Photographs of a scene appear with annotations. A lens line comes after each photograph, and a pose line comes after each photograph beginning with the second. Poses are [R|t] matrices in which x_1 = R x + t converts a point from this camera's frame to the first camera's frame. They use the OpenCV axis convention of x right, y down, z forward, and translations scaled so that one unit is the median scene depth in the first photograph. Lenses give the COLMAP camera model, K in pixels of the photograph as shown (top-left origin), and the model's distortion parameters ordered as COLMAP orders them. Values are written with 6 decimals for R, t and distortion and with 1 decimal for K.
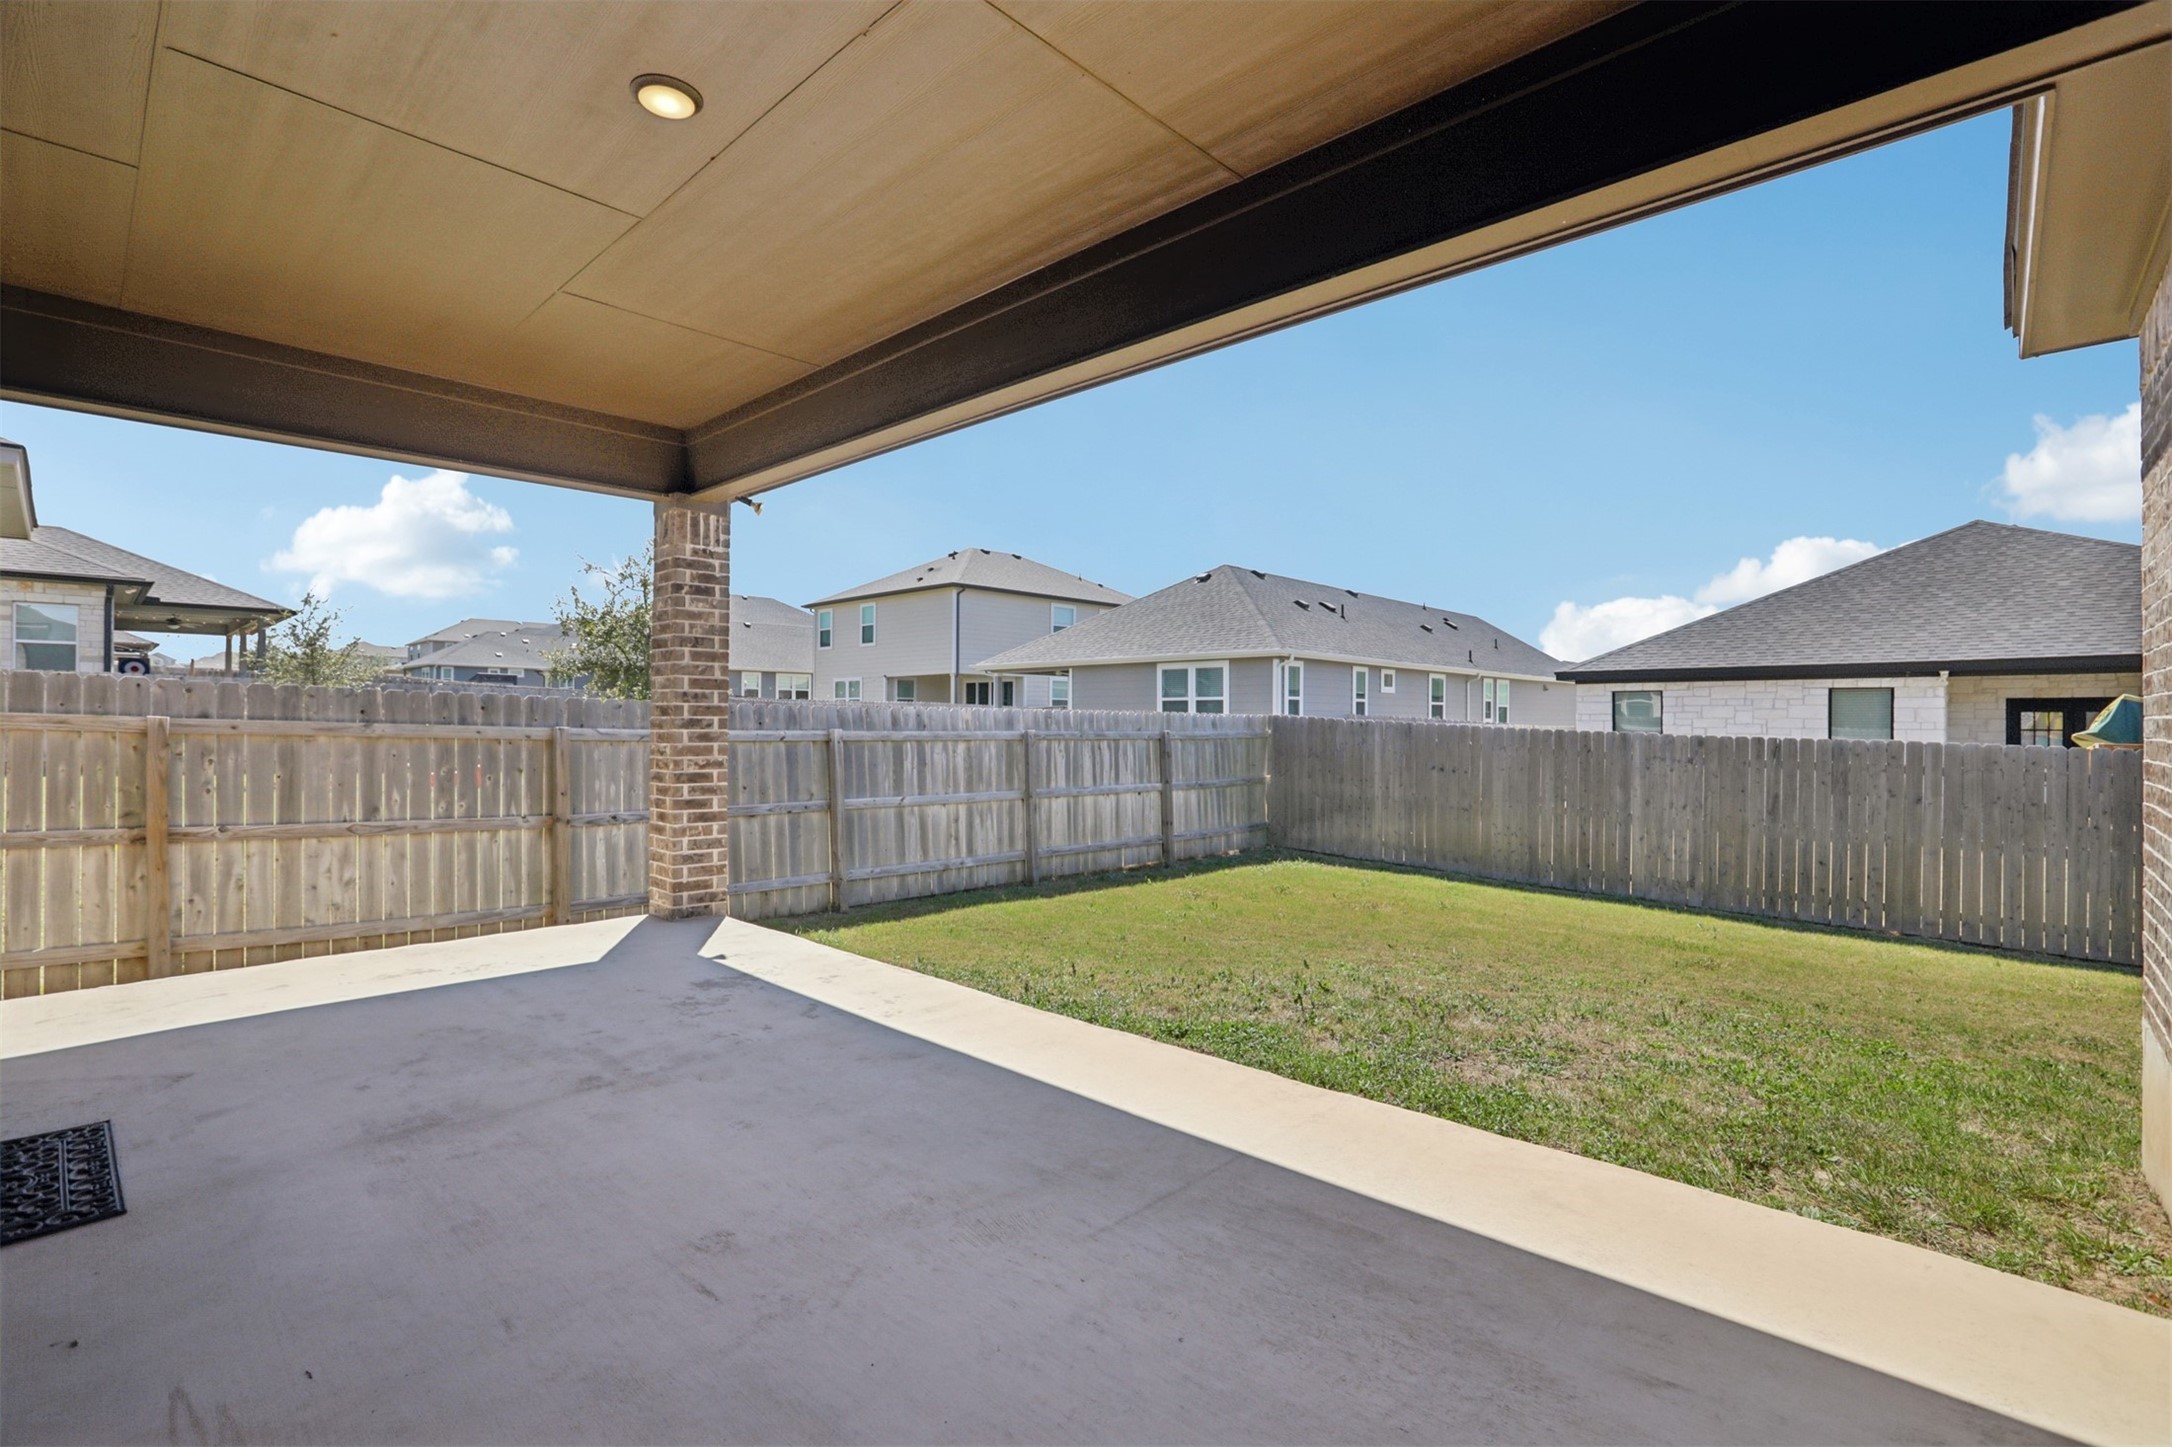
lens RADIAL K [[991.0, 0, 1095.7], [0, 991.0, 727.4], [0, 0, 1]] dist [-0.046295, 0.012680]
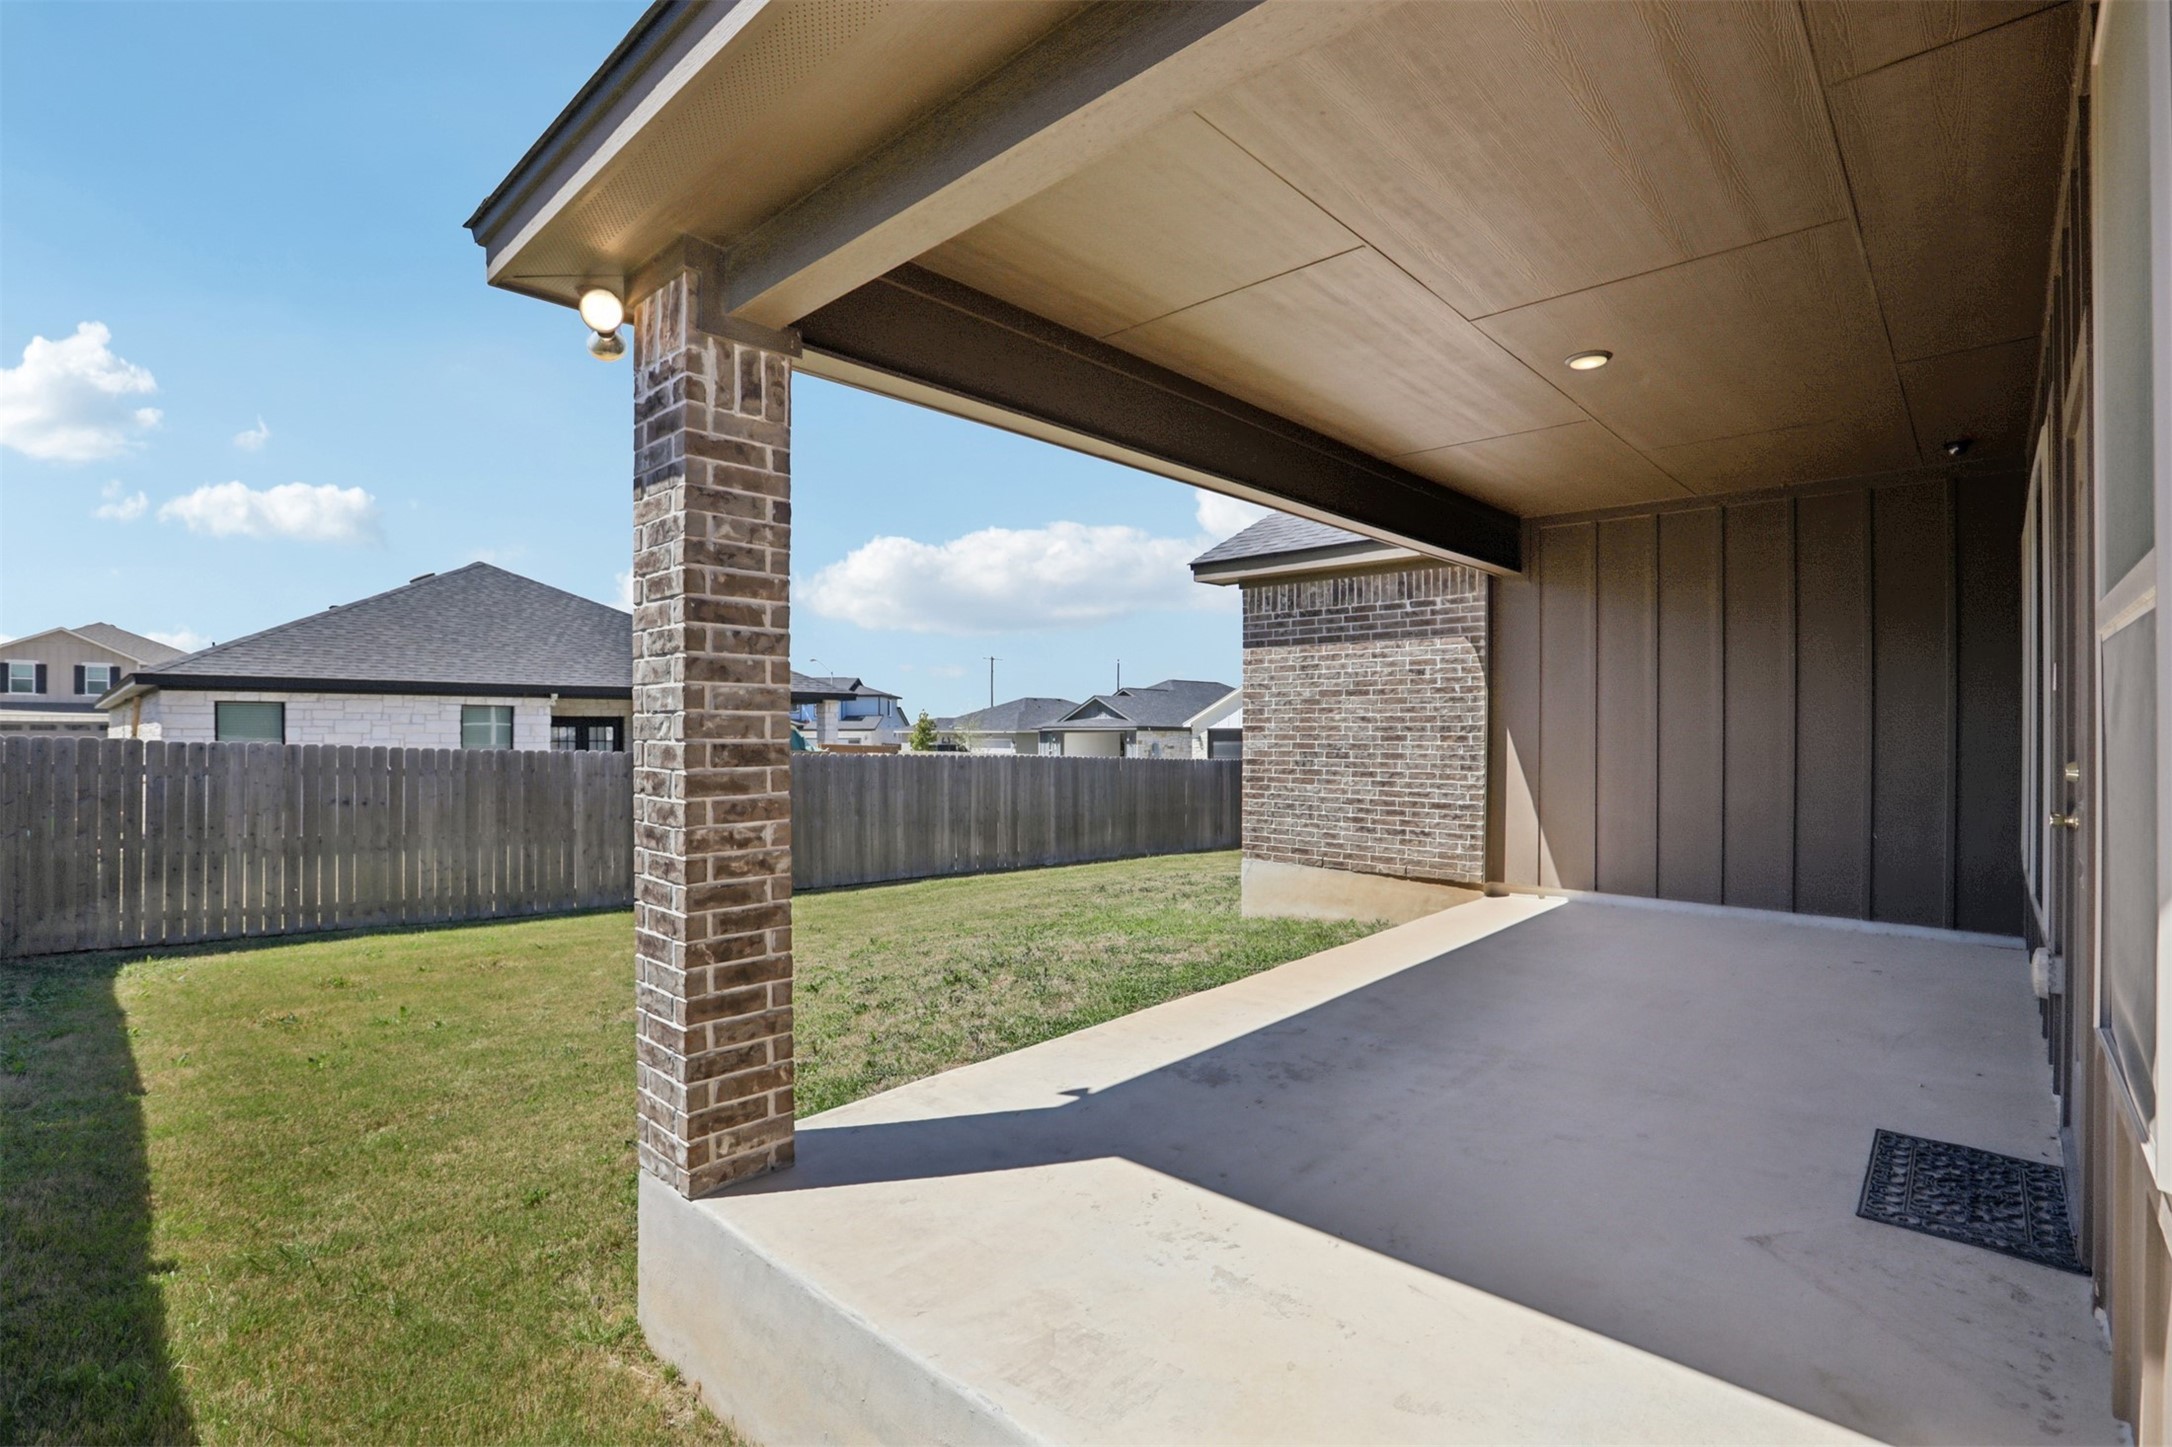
lens RADIAL K [[991.0, 0, 1097.6], [0, 991.0, 722.7], [0, 0, 1]] dist [-0.046295, 0.012680]
pose [[0.012463, 0.002987, 0.999918, -0.390857], [0.007867, 0.999964, -0.003085, -0.014209], [-0.999891, 0.007905, 0.012439, 0.339168]]
